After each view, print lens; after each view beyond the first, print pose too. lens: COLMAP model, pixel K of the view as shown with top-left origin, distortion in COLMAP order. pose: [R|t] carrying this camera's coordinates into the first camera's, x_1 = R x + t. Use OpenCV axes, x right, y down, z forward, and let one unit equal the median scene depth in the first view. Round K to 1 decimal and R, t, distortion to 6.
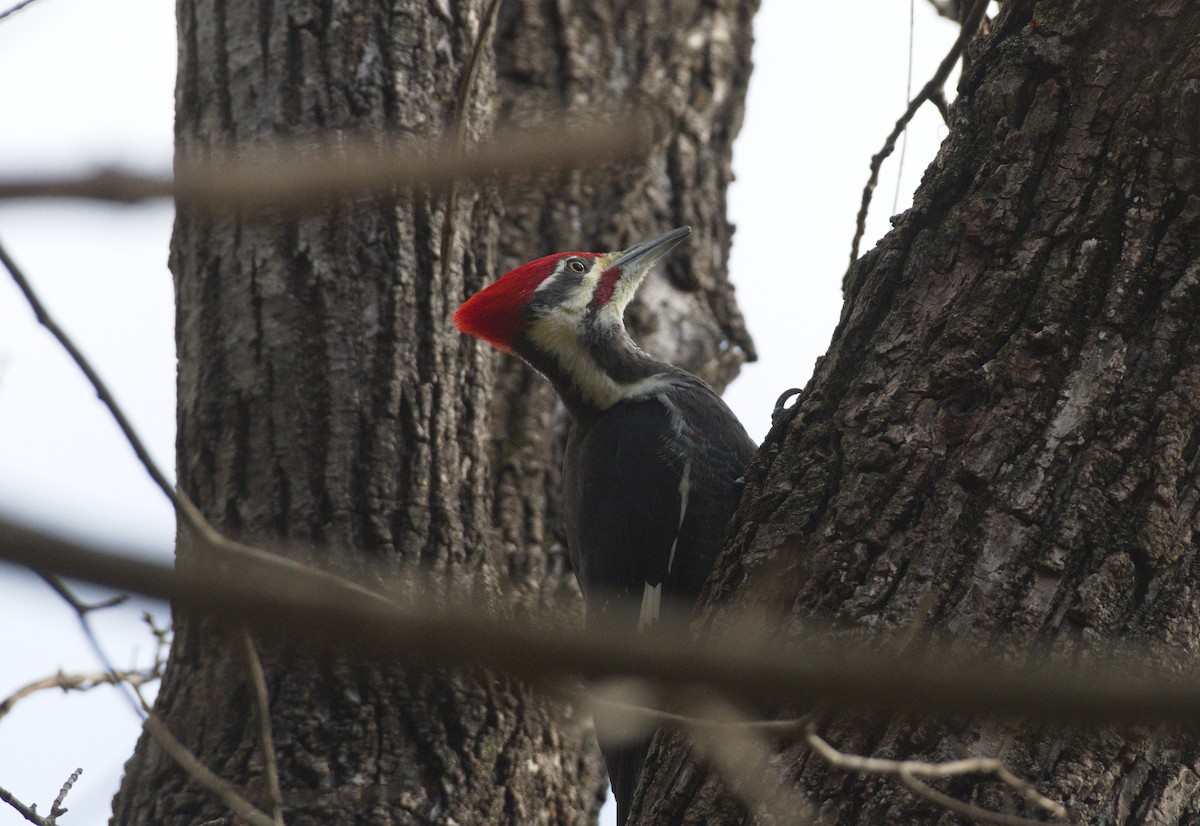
lens RADIAL K [[477.9, 0, 652.0], [0, 477.9, 410.7], [0, 0, 1]] dist [-0.000487, -0.000203]
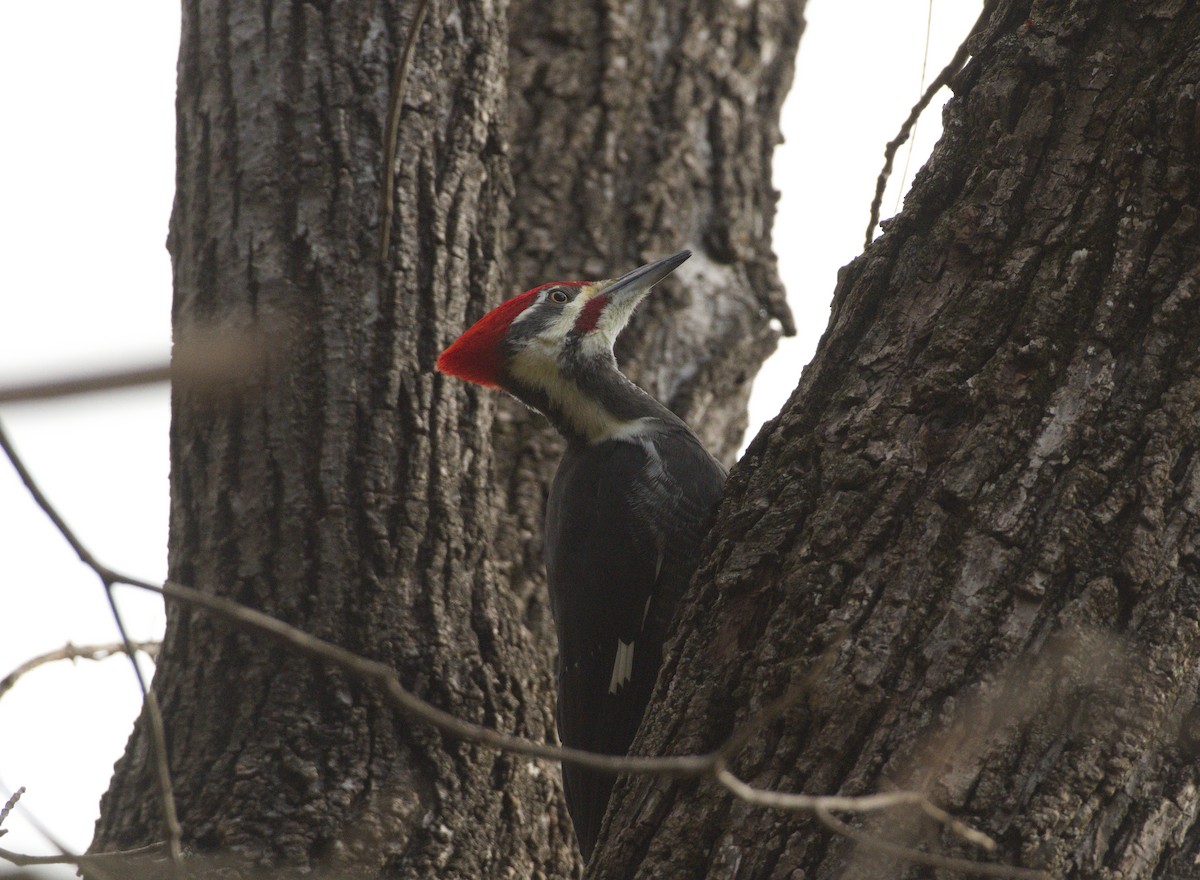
lens RADIAL K [[493.3, 0, 598.9], [0, 493.3, 439.9], [0, 0, 1]] dist [-0.000878, -0.000003]
pose [[0.999969, 0.007889, -0.000693, -0.116244], [-0.007889, 0.999969, 0.000316, 0.071923], [0.000695, -0.000310, 1.000000, 0.001352]]
